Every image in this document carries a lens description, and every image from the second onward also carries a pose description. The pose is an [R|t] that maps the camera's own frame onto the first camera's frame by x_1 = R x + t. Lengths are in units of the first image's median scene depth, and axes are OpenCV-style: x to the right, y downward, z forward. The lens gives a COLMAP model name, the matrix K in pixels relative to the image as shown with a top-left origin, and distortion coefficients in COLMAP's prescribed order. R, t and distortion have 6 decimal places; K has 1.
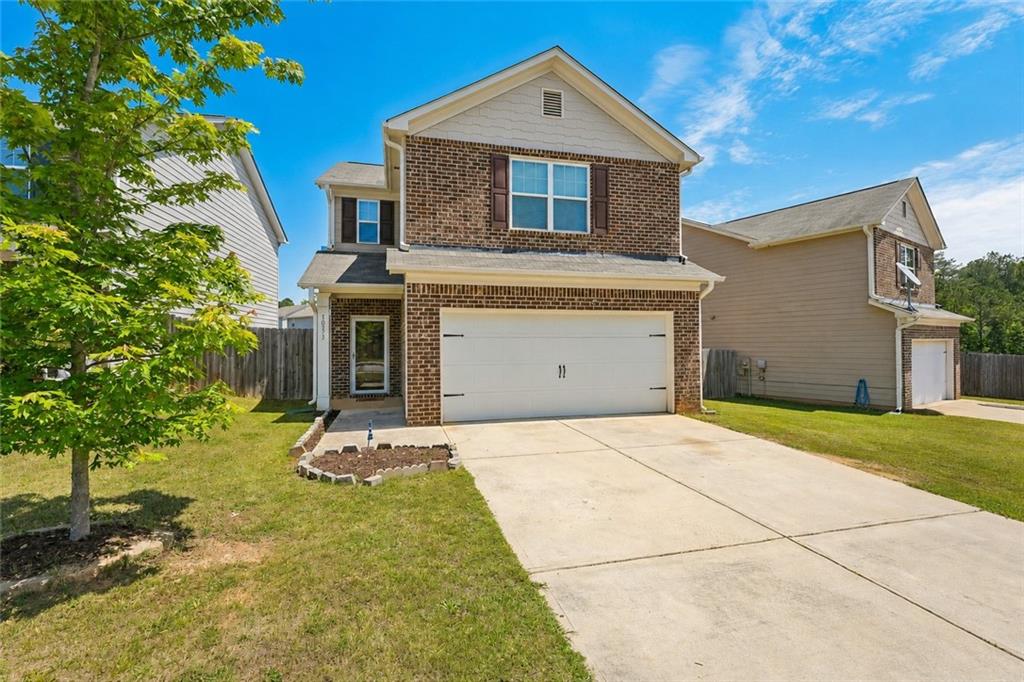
lens RADIAL K [[426.2, 0, 512.0], [0, 426.2, 341.0], [0, 0, 1]] dist [0.001709, 0.000138]
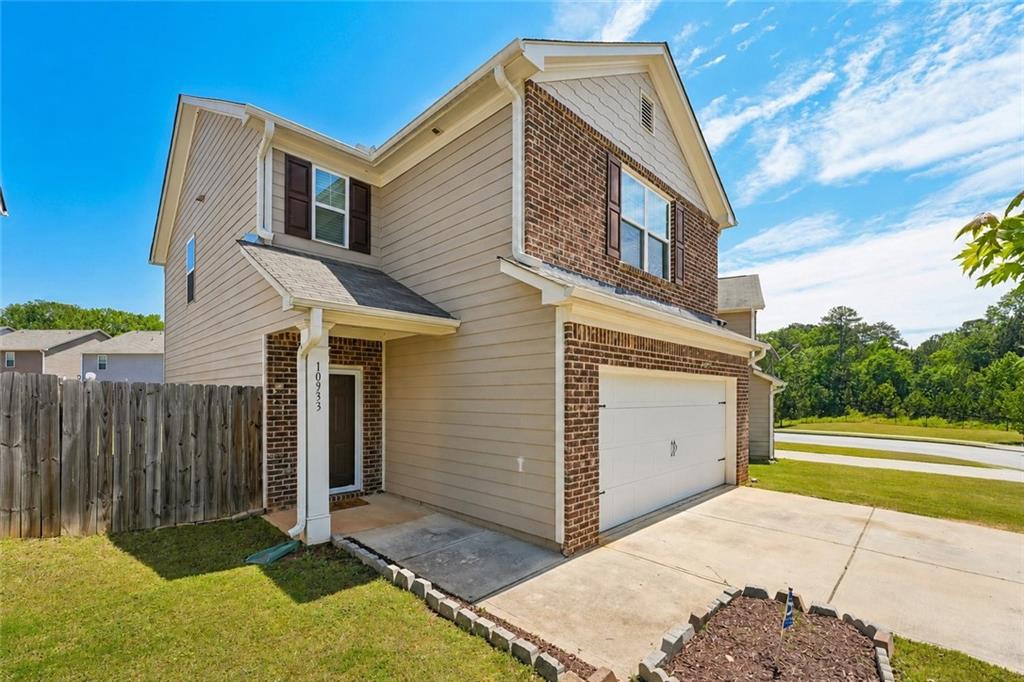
lens RADIAL K [[426.9, 0, 516.1], [0, 426.9, 400.7], [0, 0, 1]] dist [-0.000167, 0.000017]
pose [[0.859722, 0.002269, 0.510757, -0.535995], [-0.011563, 0.999820, 0.015021, -0.027575], [-0.510632, -0.018820, 0.859594, 0.444016]]
